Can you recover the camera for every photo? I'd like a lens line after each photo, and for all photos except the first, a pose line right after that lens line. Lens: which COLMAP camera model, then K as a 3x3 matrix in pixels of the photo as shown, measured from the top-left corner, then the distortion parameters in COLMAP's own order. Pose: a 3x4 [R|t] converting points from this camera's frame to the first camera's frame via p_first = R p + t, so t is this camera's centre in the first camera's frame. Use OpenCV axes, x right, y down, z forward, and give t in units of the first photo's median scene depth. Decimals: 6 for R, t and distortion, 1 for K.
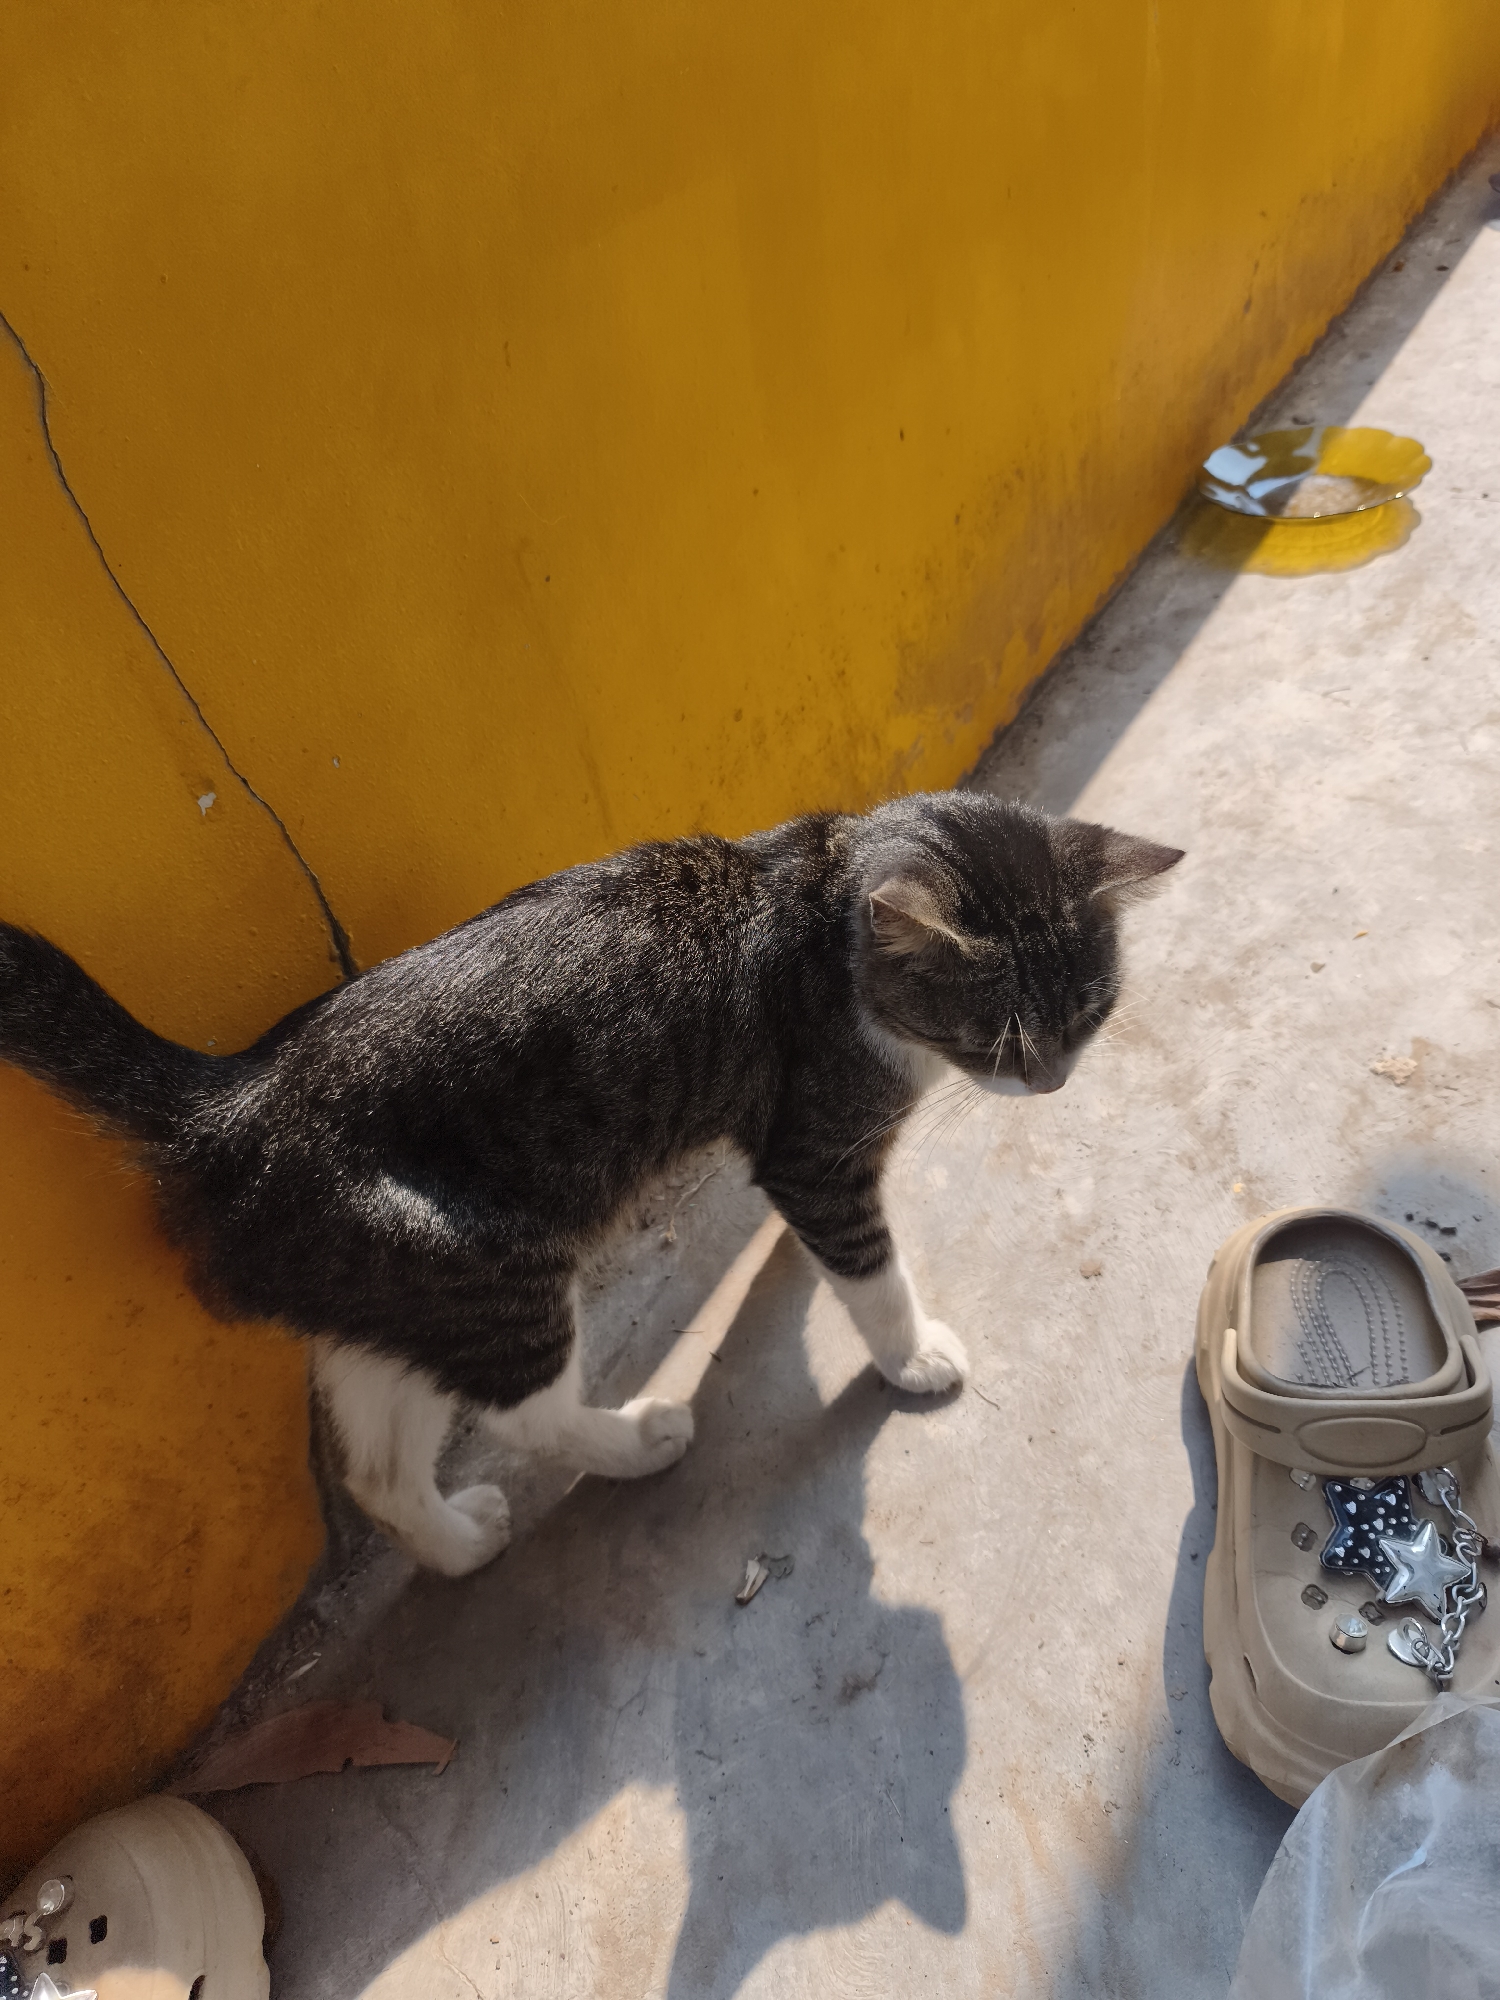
lens RADIAL K [[1360.9, 0, 749.3], [0, 1360.9, 996.3], [0, 0, 1]] dist [-0.018580, -0.017123]
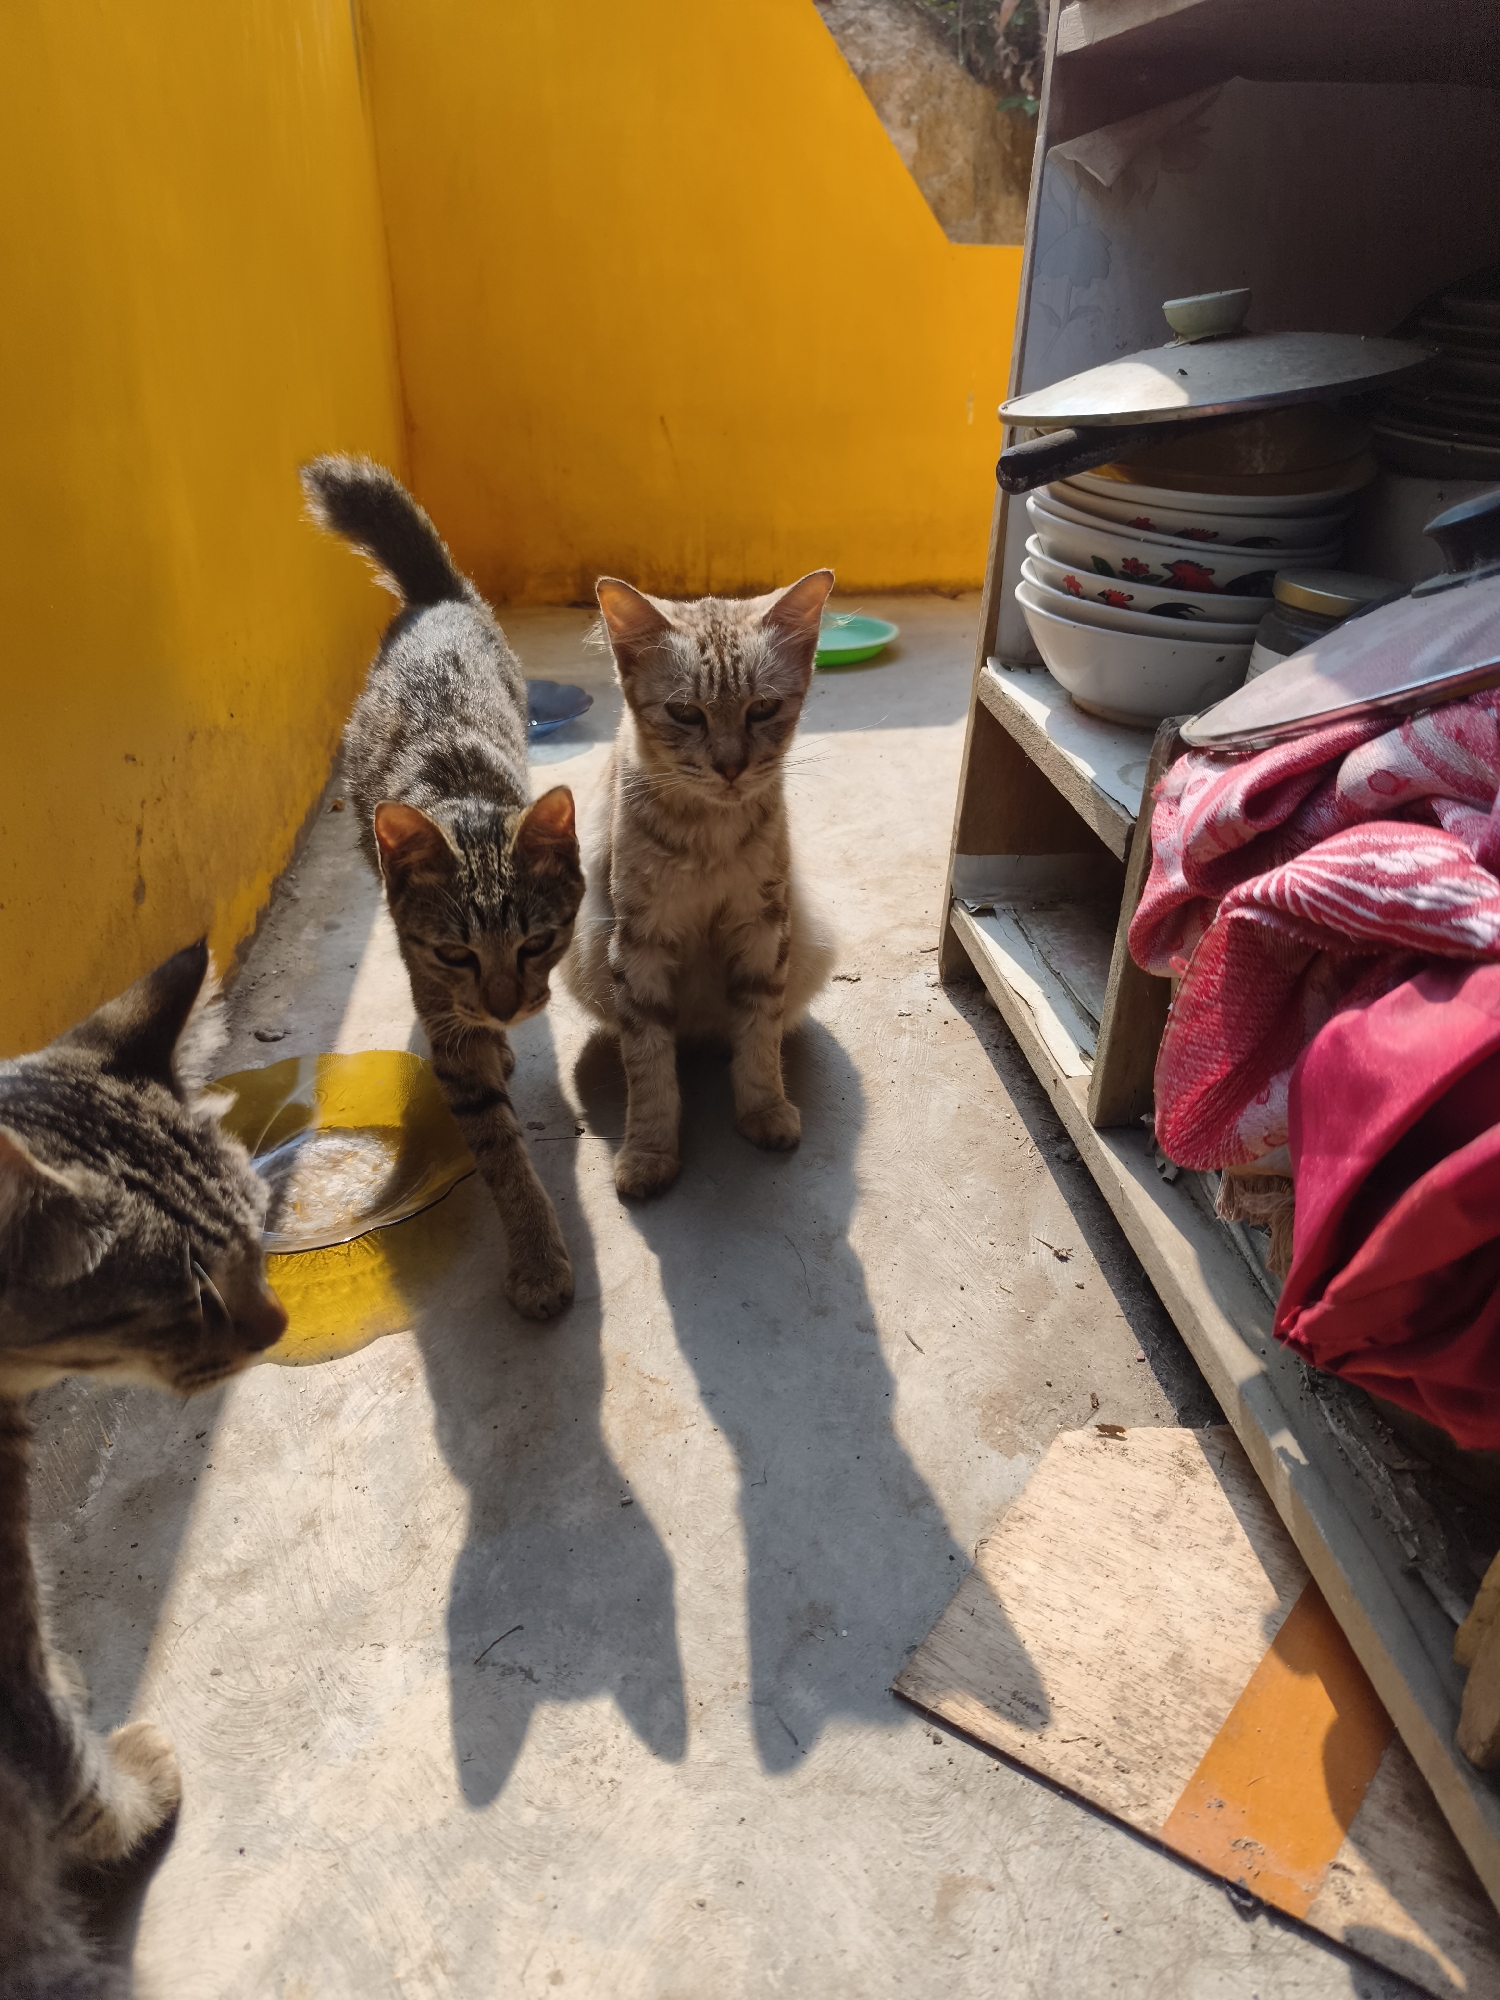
lens RADIAL K [[1360.9, 0, 747.6], [0, 1360.9, 1001.8], [0, 0, 1]] dist [-0.018580, -0.017123]
pose [[0.755833, -0.131535, 0.641417, 0.156515], [0.337004, 0.918045, -0.208856, -0.216271], [-0.561378, 0.374020, 0.738217, 0.359074]]
